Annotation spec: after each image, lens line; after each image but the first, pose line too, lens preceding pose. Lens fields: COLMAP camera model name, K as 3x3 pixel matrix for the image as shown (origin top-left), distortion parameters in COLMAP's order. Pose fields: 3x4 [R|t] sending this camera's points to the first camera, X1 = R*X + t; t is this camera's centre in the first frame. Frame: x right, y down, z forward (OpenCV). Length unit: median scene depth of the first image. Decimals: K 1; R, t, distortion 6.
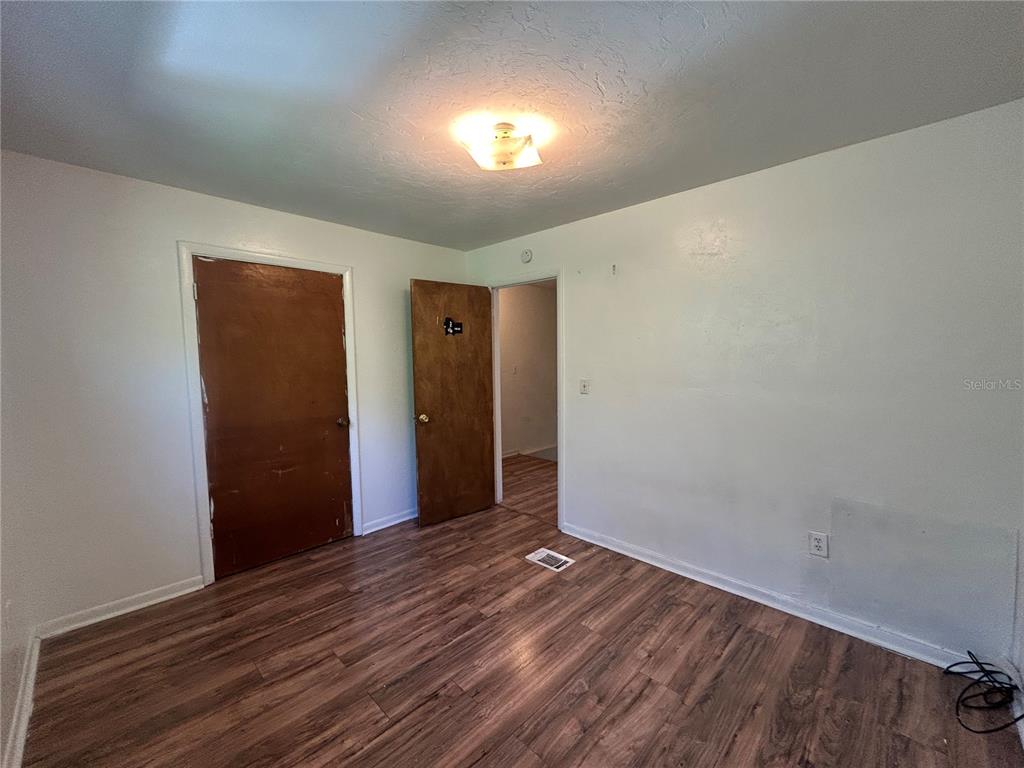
lens RADIAL K [[412.7, 0, 511.0], [0, 412.7, 385.7], [0, 0, 1]] dist [-0.000727, 0.000523]
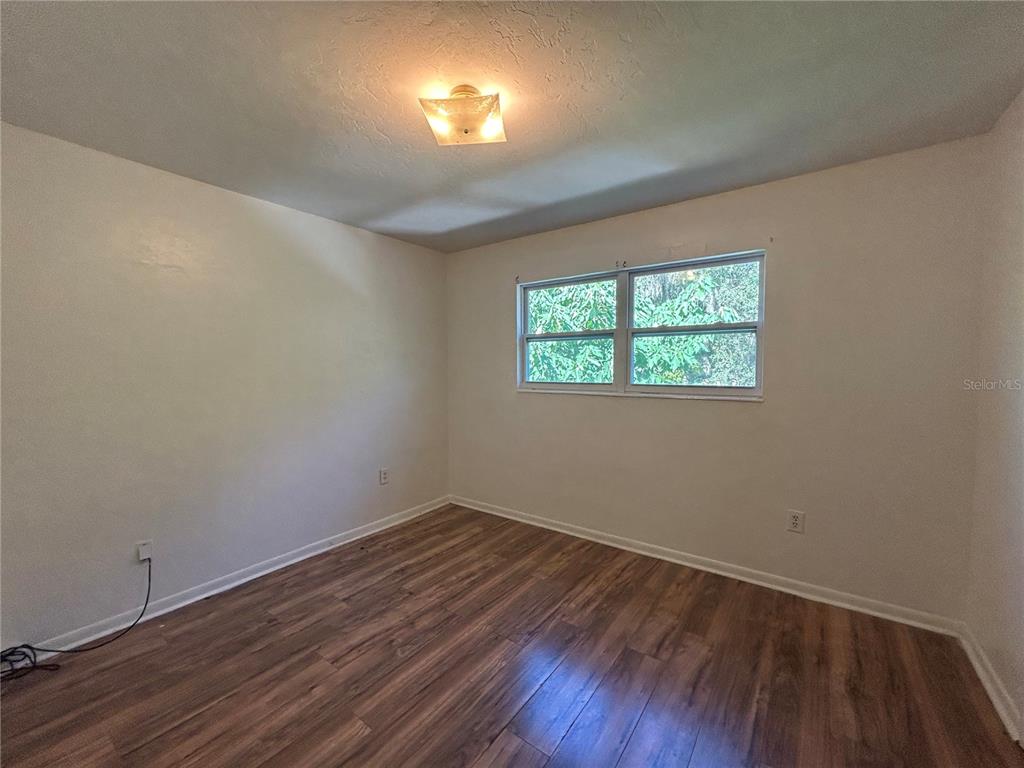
lens RADIAL K [[412.7, 0, 511.0], [0, 412.7, 385.7], [0, 0, 1]] dist [-0.000727, 0.000523]
pose [[-0.989505, 0.021060, -0.142957, 0.019969], [0.004037, 0.992965, 0.118340, -0.074427], [0.144444, 0.116520, -0.982629, 1.443114]]
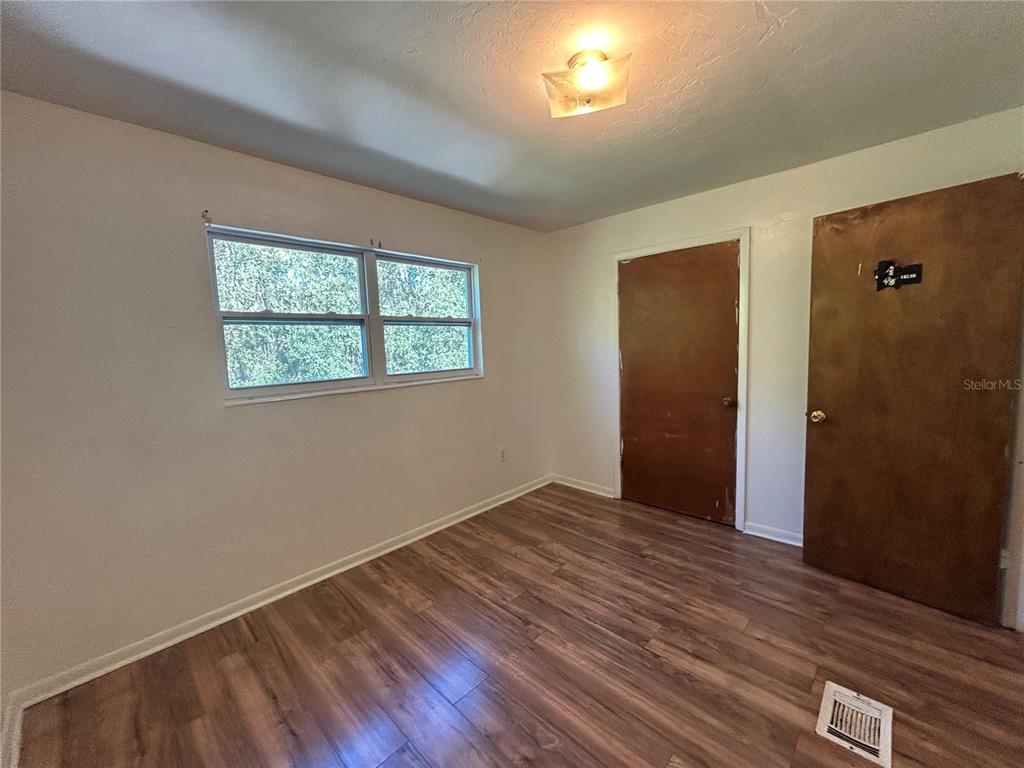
lens RADIAL K [[412.7, 0, 511.0], [0, 412.7, 385.7], [0, 0, 1]] dist [-0.000727, 0.000523]
pose [[0.010048, 0.112183, -0.993637, 0.641337], [-0.035050, 0.993116, 0.111770, -0.044690], [0.999335, 0.033704, 0.013911, 0.630583]]
